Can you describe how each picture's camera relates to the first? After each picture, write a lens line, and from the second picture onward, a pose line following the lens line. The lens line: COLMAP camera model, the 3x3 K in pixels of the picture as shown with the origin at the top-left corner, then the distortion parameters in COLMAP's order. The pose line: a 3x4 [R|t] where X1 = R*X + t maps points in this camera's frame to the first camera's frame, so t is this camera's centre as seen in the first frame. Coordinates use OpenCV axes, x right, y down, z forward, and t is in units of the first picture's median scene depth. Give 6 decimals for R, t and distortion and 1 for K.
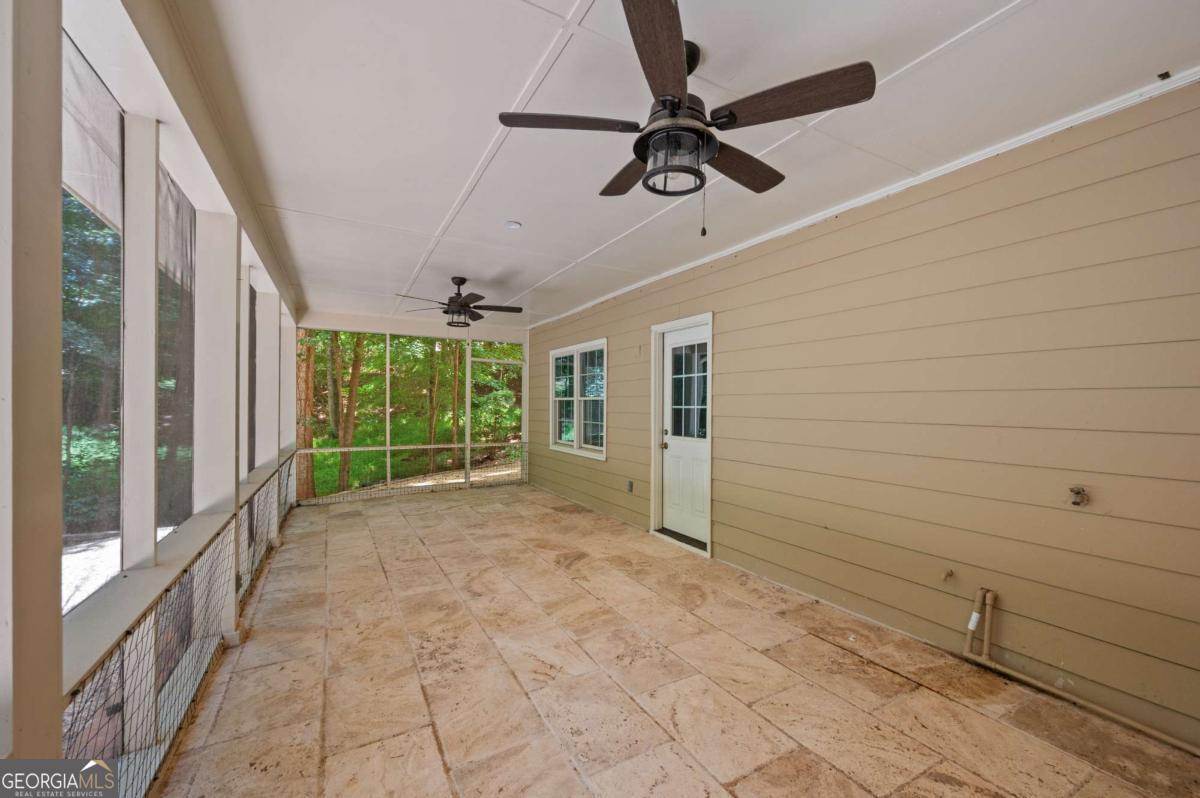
lens RADIAL K [[484.5, 0, 606.8], [0, 484.5, 407.2], [0, 0, 1]] dist [-0.001891, -0.000013]
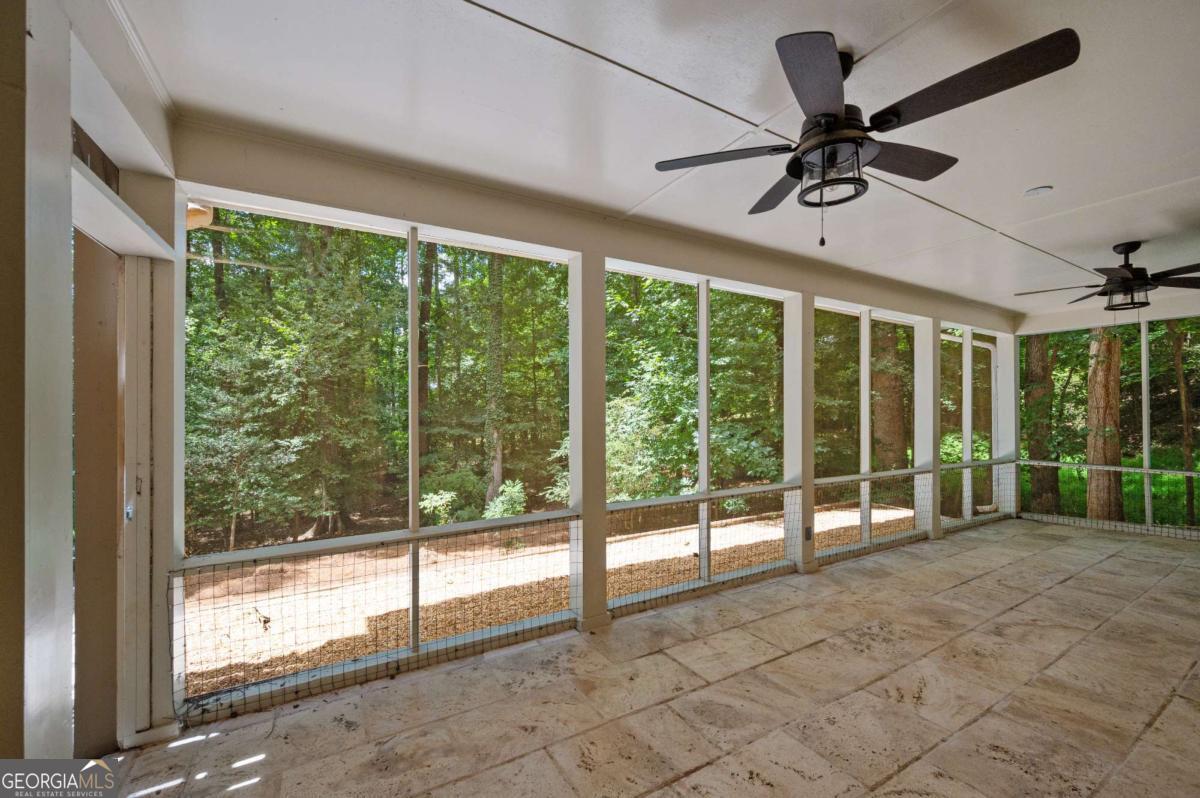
lens RADIAL K [[484.5, 0, 608.6], [0, 484.5, 405.4], [0, 0, 1]] dist [-0.001891, -0.000013]
pose [[0.018992, -0.019147, -0.999636, 0.600002], [-0.002090, 0.999814, -0.019190, -0.004462], [0.999817, 0.002454, 0.018948, 0.285782]]
